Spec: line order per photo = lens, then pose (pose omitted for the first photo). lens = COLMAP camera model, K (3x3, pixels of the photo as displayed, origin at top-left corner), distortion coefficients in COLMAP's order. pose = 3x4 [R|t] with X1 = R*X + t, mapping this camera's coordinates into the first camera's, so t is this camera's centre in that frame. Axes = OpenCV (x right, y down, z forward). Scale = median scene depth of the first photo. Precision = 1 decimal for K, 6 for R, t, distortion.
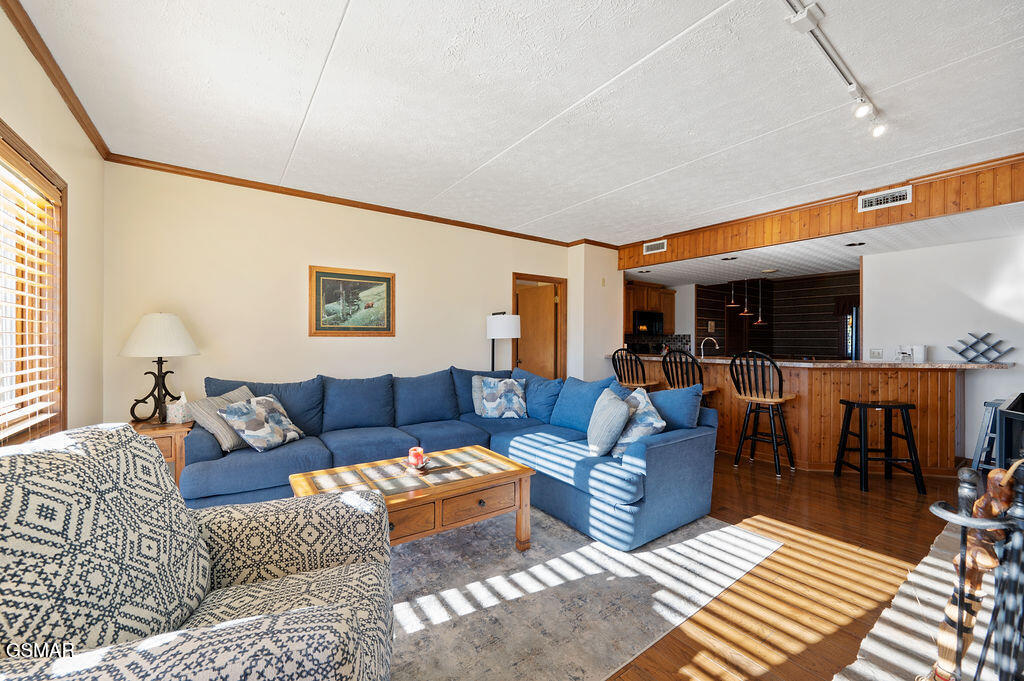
lens RADIAL K [[405.4, 0, 514.9], [0, 405.4, 336.2], [0, 0, 1]] dist [0.000813, -0.000682]
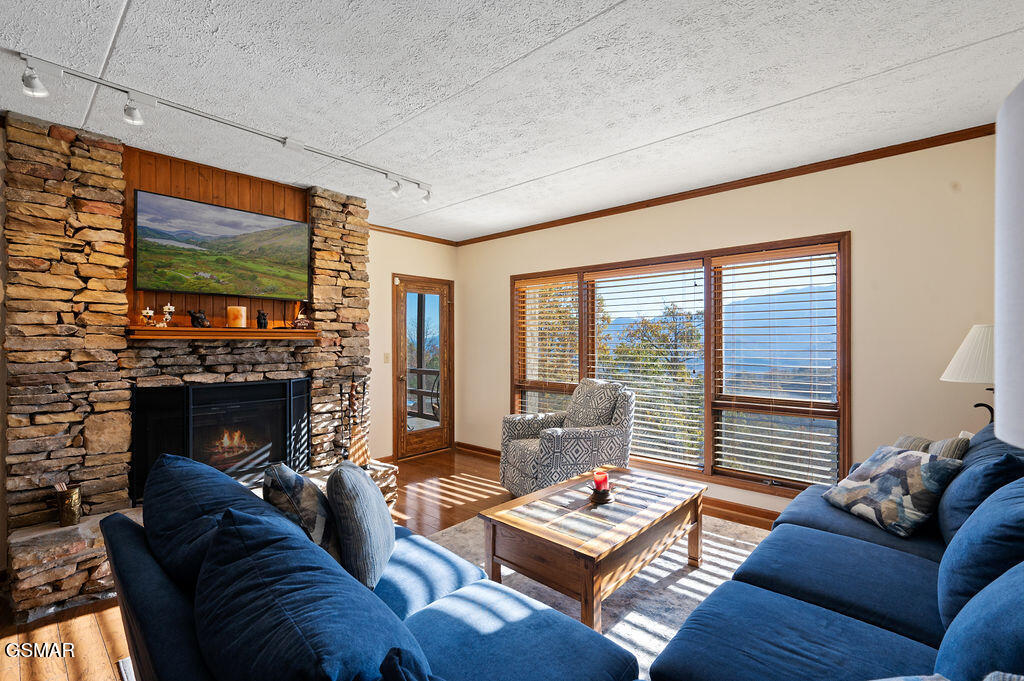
lens RADIAL K [[462.1, 0, 514.9], [0, 462.1, 340.8], [0, 0, 1]] dist [0.000411, -0.002257]
pose [[-0.978223, -0.002960, -0.207534, 0.170121], [-0.001077, 0.999957, -0.009186, -0.021319], [0.207552, -0.008762, -0.978185, 1.905550]]
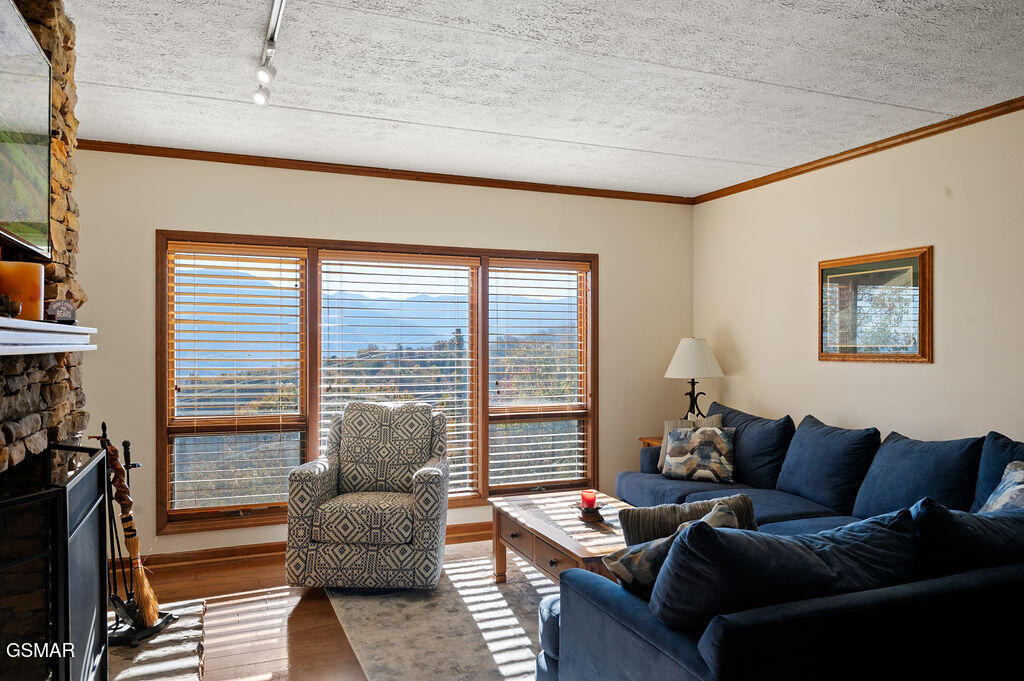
lens RADIAL K [[708.1, 0, 511.8], [0, 708.1, 345.8], [0, 0, 1]] dist [-0.005226, 0.003705]
pose [[-0.231797, -0.000822, -0.972764, 1.247470], [0.005114, 0.999985, -0.002063, -0.039963], [0.972751, -0.005453, -0.231789, 1.127857]]
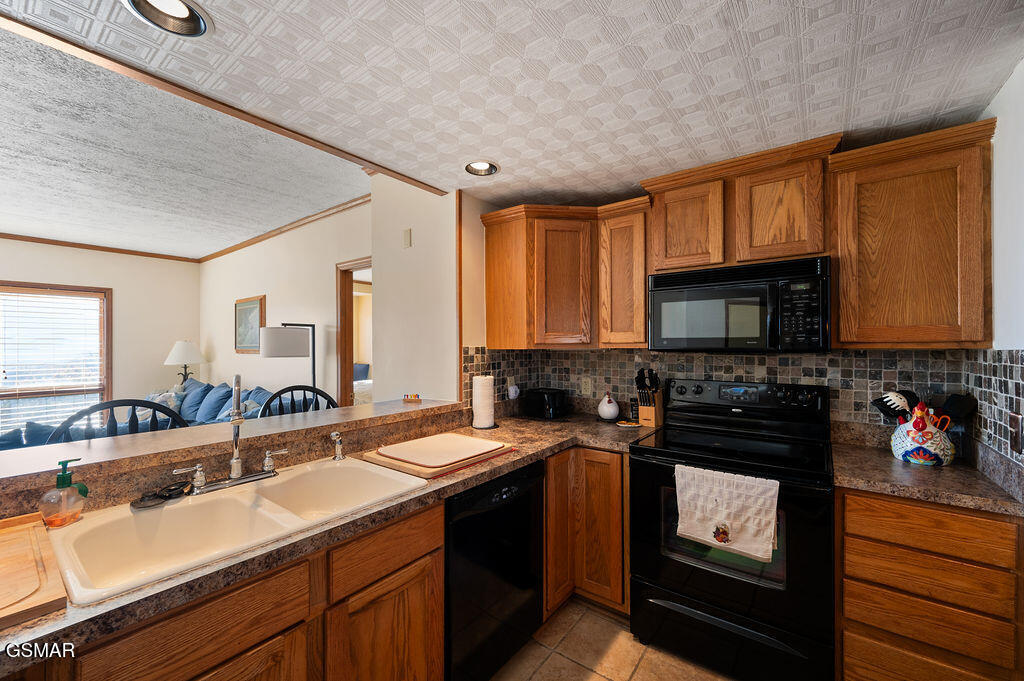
lens RADIAL K [[405.4, 0, 511.5], [0, 405.4, 343.1], [0, 0, 1]] dist [0.000813, -0.000682]
pose [[0.291999, -0.006691, -0.956395, 1.547112], [0.009619, 0.999945, -0.004059, -0.029101], [0.956370, -0.008015, 0.292047, 2.192913]]
